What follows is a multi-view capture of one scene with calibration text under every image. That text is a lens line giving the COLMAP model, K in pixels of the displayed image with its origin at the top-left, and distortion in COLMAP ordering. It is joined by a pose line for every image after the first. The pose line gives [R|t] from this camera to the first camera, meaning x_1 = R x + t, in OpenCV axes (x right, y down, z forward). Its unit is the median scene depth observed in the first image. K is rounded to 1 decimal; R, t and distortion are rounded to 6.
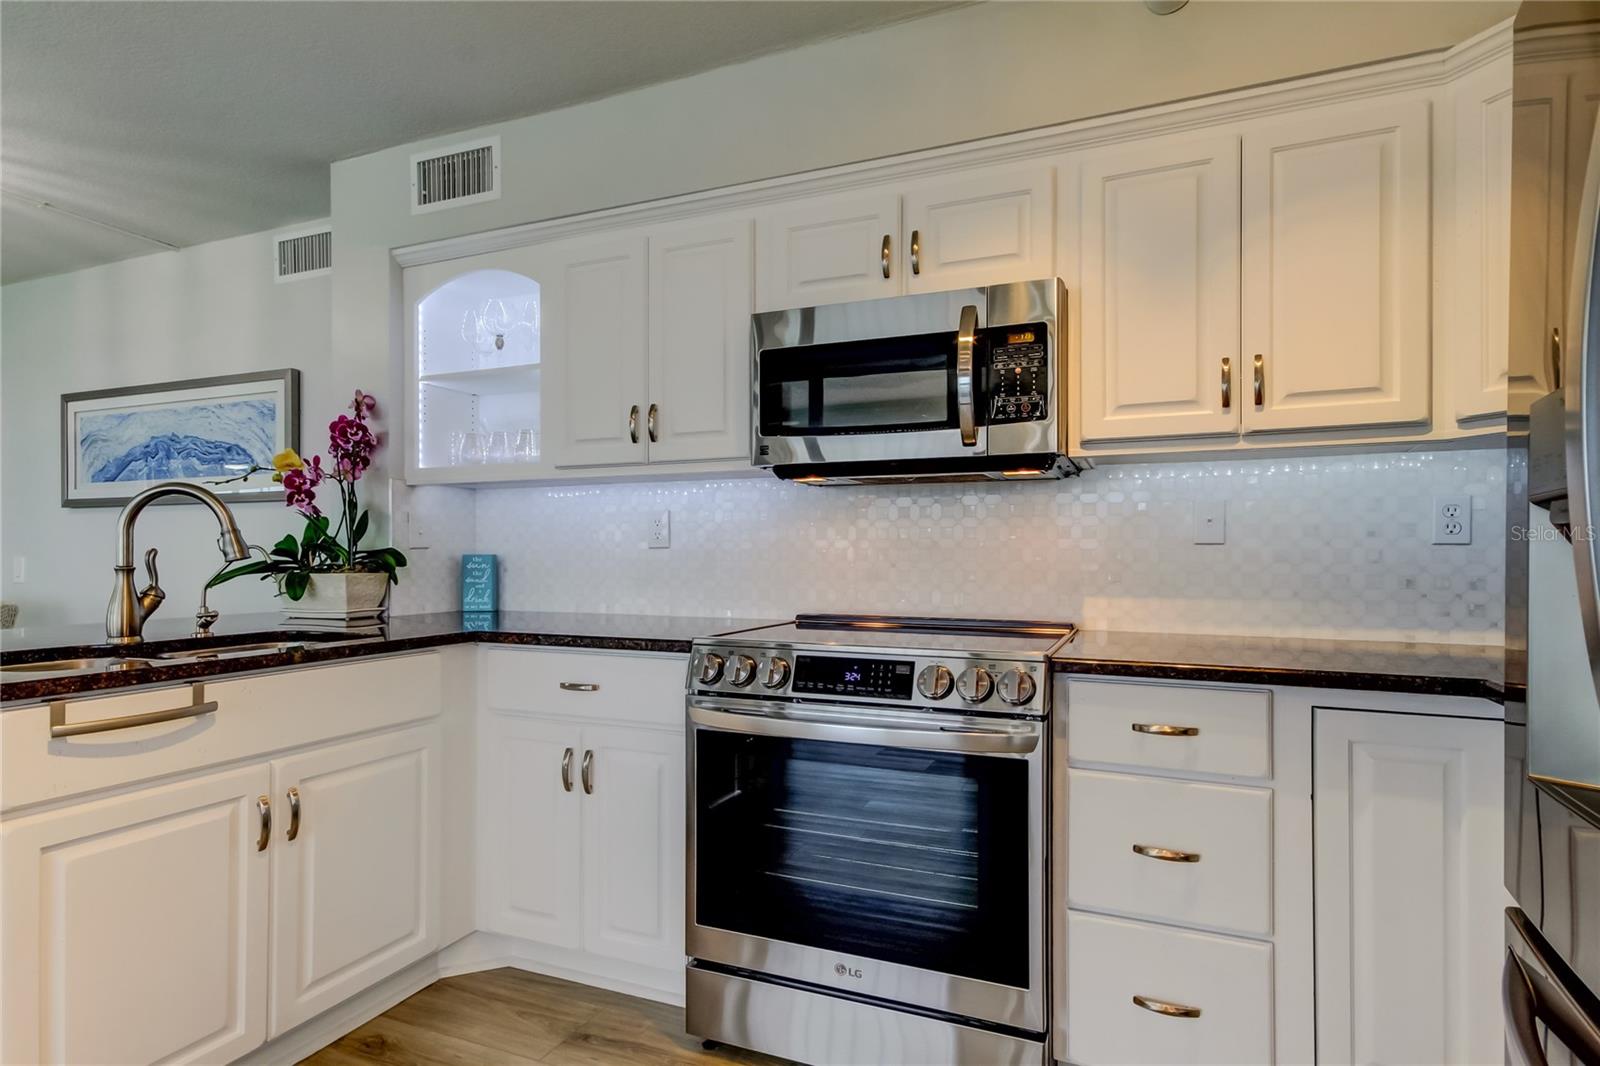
lens RADIAL K [[806.6, 0, 790.7], [0, 806.6, 552.7], [0, 0, 1]] dist [0.014248, 0.000493]
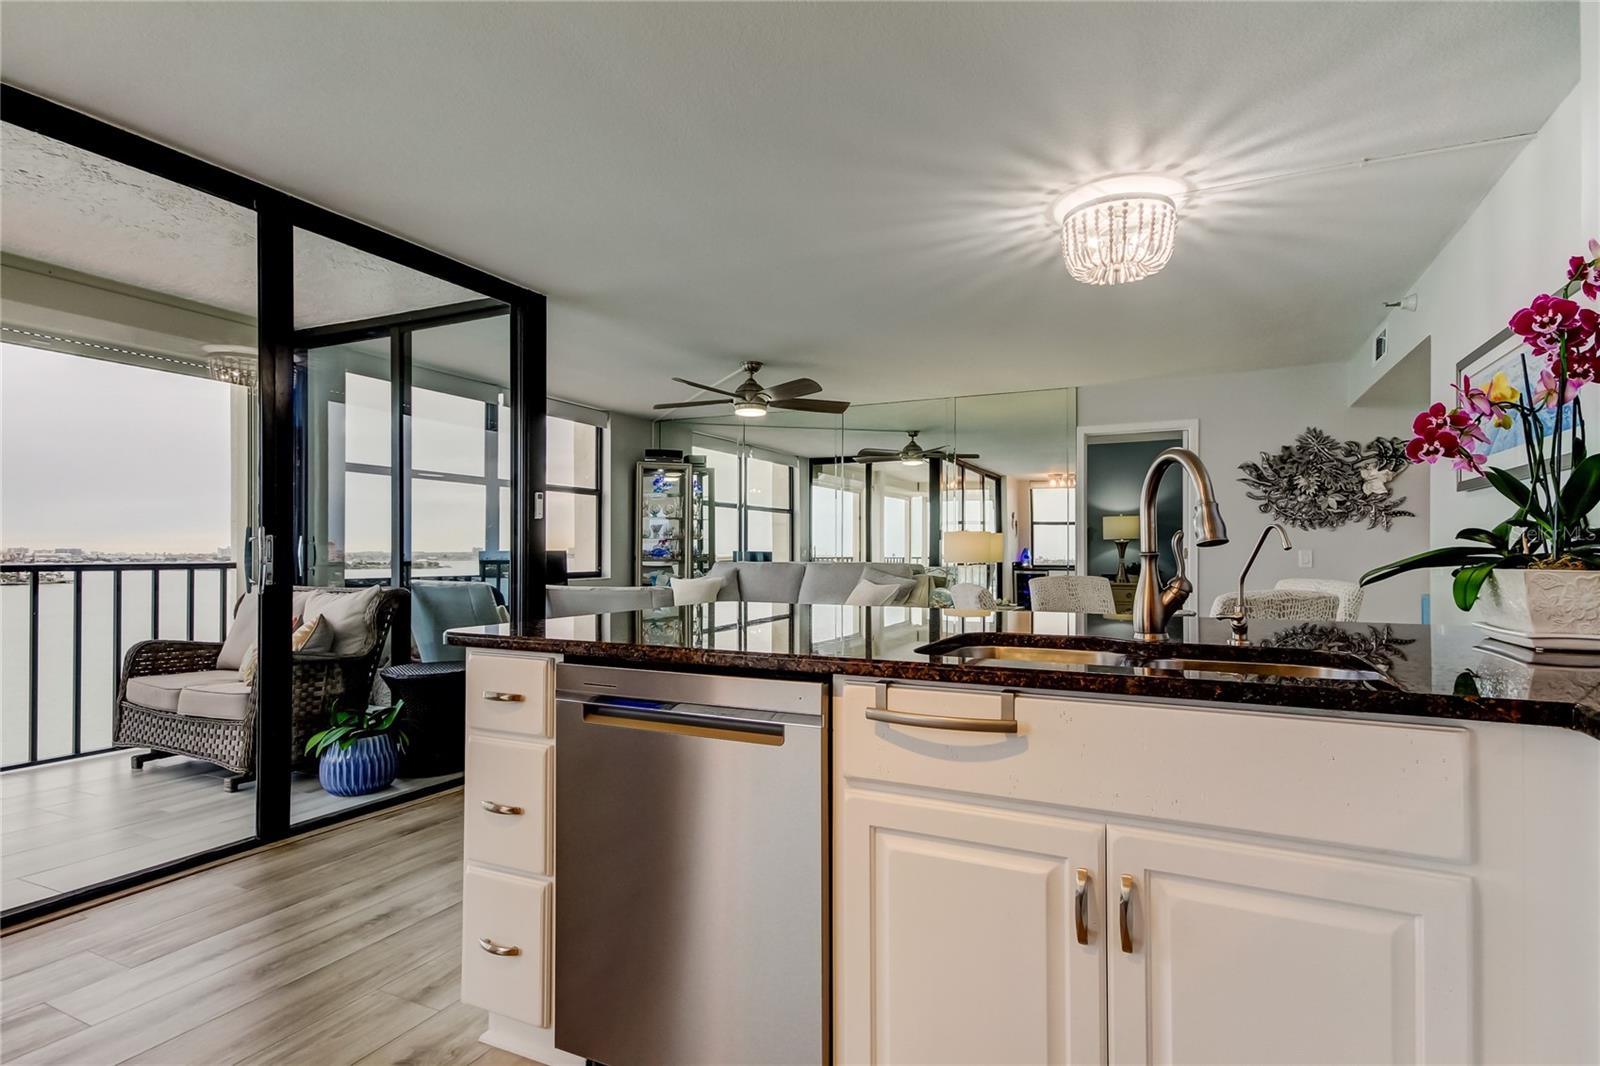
lens RADIAL K [[815.5, 0, 807.0], [0, 815.5, 548.4], [0, 0, 1]] dist [0.024116, 0.000211]
pose [[-0.054445, -0.004866, -0.998505, 0.069015], [0.006945, 0.999962, -0.005252, 0.011287], [0.998493, -0.007220, -0.054409, 0.558735]]
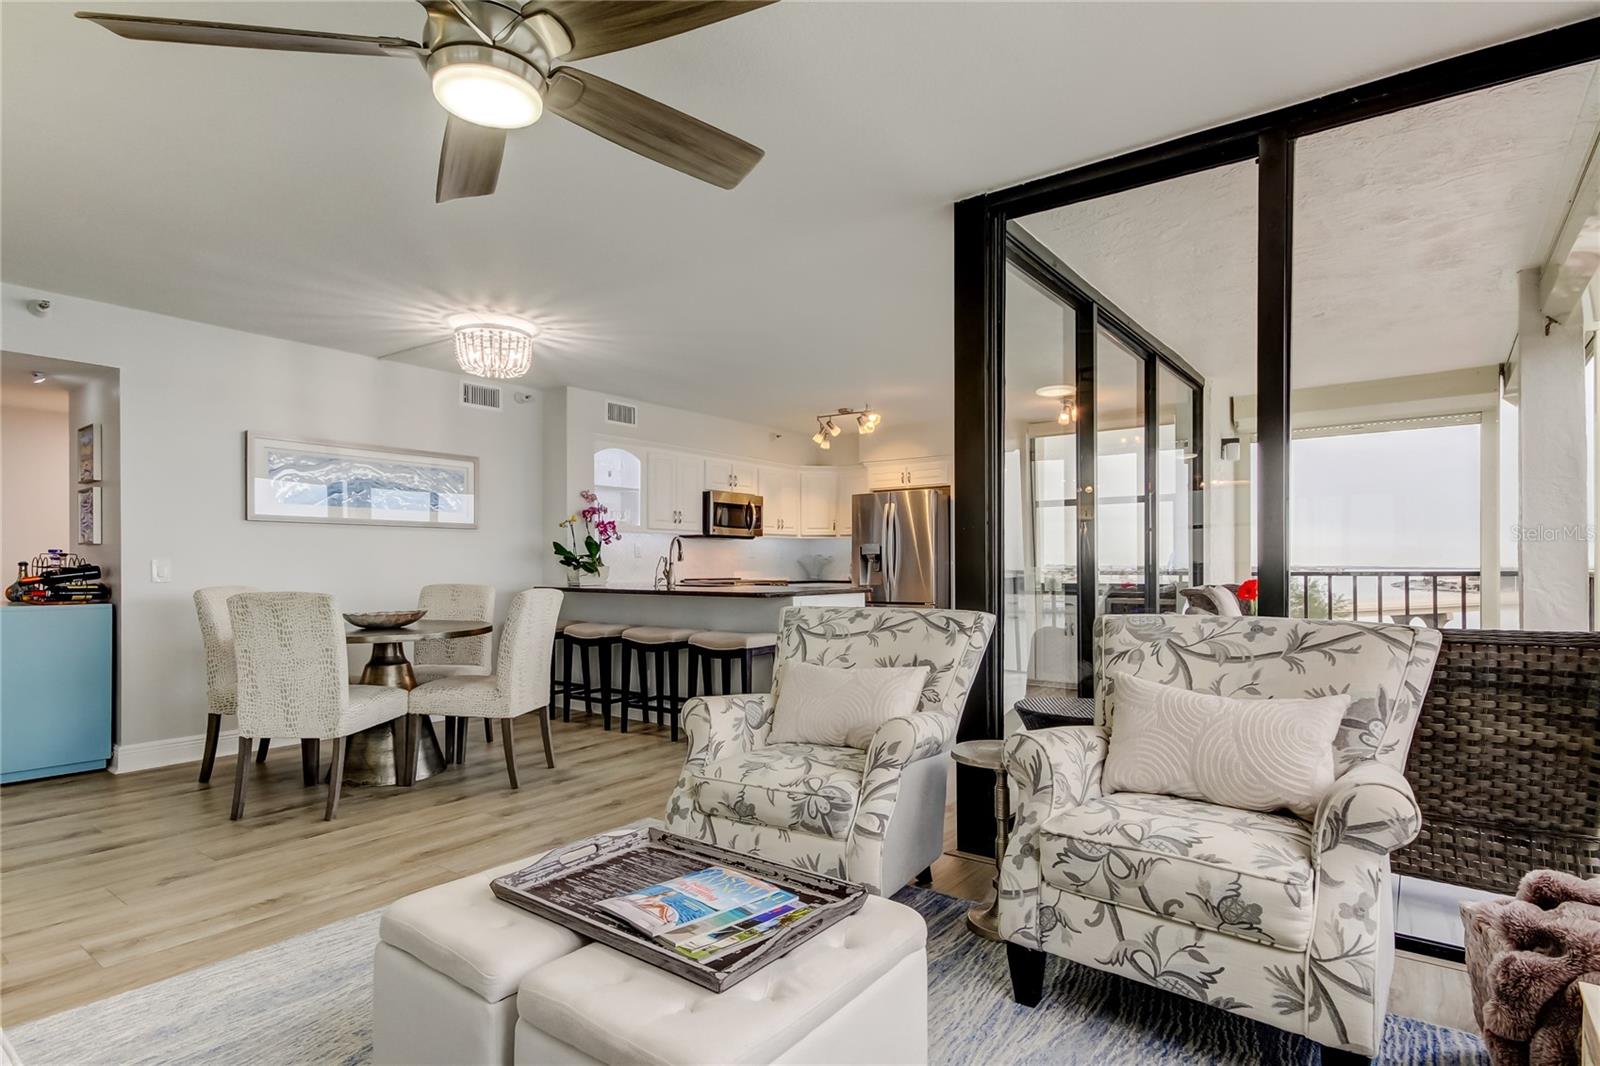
lens RADIAL K [[822.4, 0, 771.1], [0, 822.4, 557.5], [0, 0, 1]] dist [0.018167, 0.001396]
pose [[0.280392, 0.008393, 0.959849, -3.083549], [-0.002436, 0.999965, -0.008032, 0.018555], [-0.959882, -0.000086, 0.280403, -0.219936]]
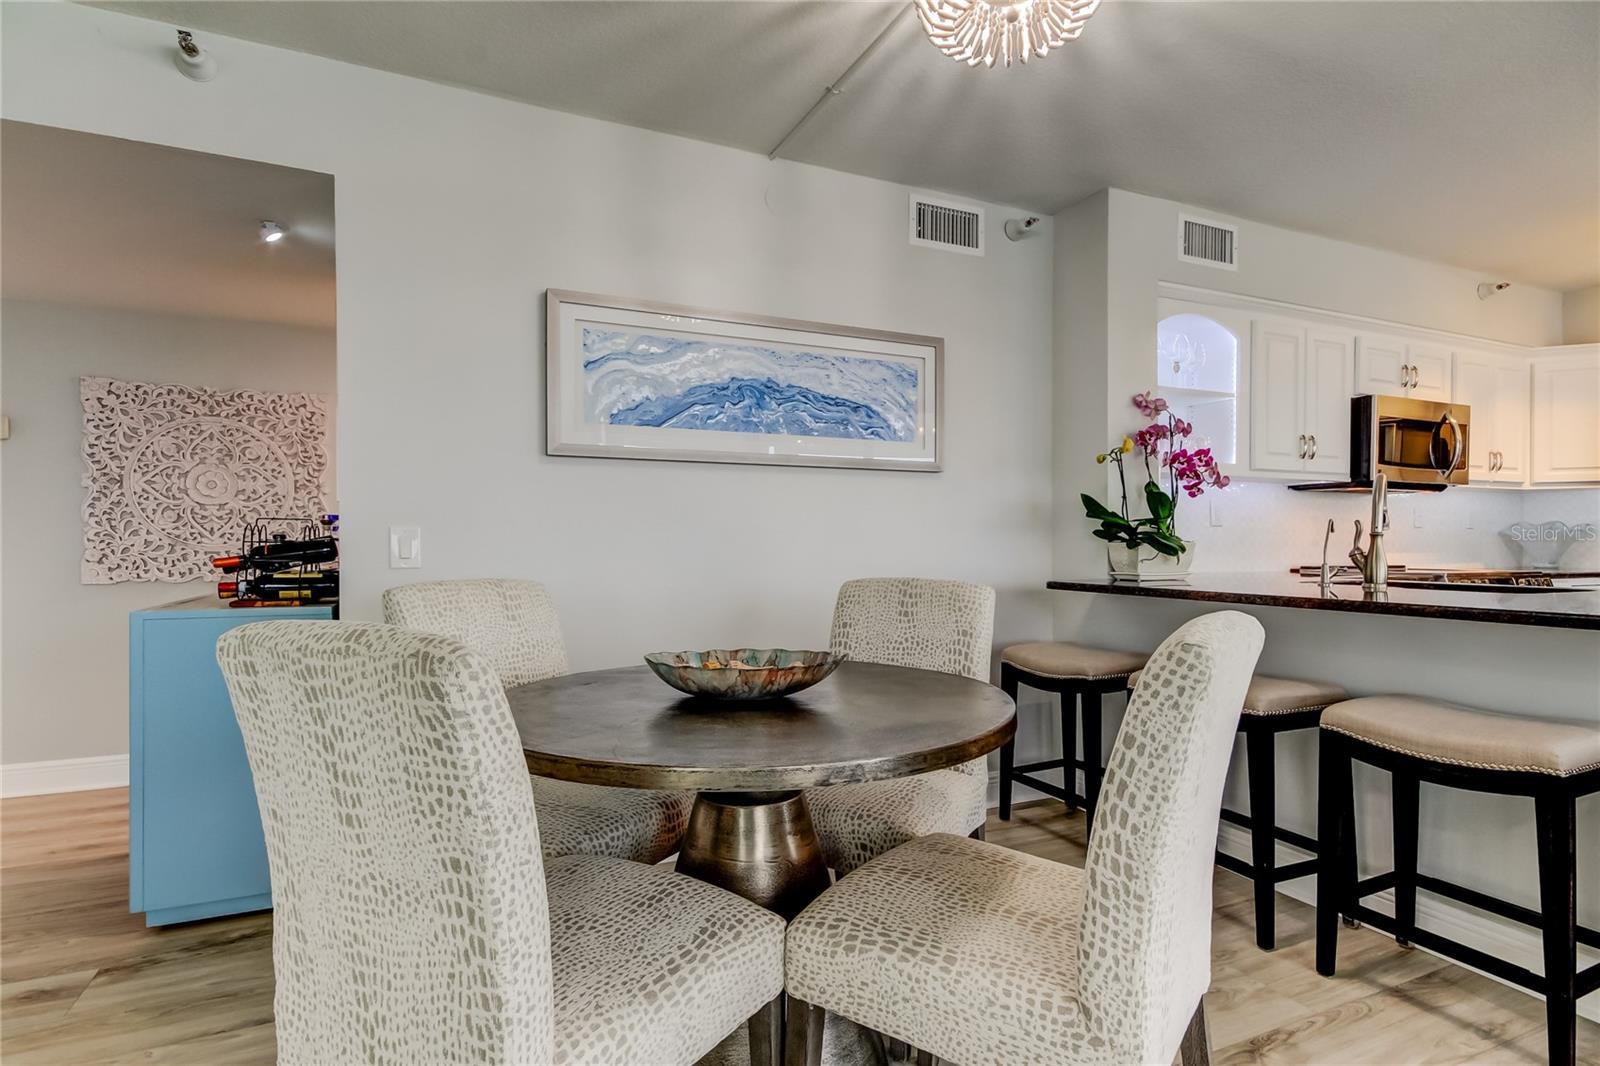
lens RADIAL K [[798.7, 0, 798.1], [0, 798.7, 547.3], [0, 0, 1]] dist [0.020954, -0.001307]
pose [[0.692535, -0.002509, 0.721380, -2.003271], [-0.002620, 0.999979, 0.005993, 0.029896], [-0.721379, -0.006040, 0.692514, 0.626598]]
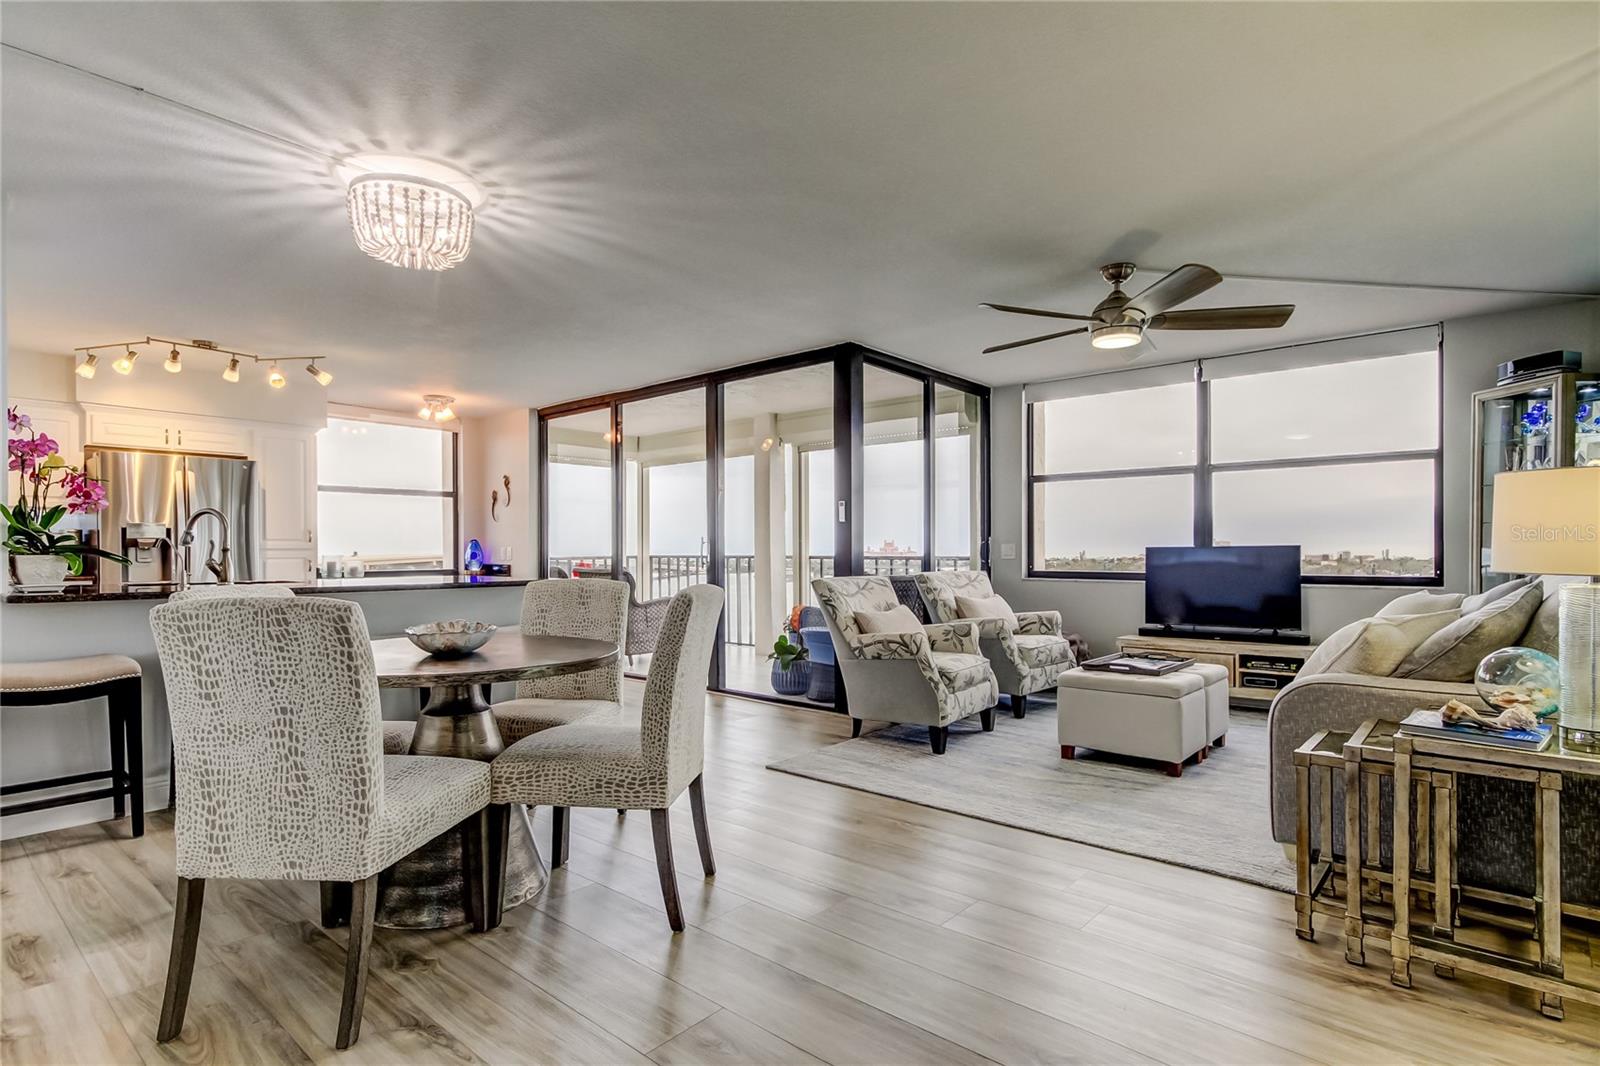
lens RADIAL K [[815.5, 0, 807.0], [0, 815.5, 548.4], [0, 0, 1]] dist [0.024116, 0.000211]
pose [[-0.942257, -0.001137, 0.334888, -2.354678], [-0.002794, 0.999986, -0.004464, 0.010500], [-0.334878, -0.005142, -0.942247, 2.025146]]
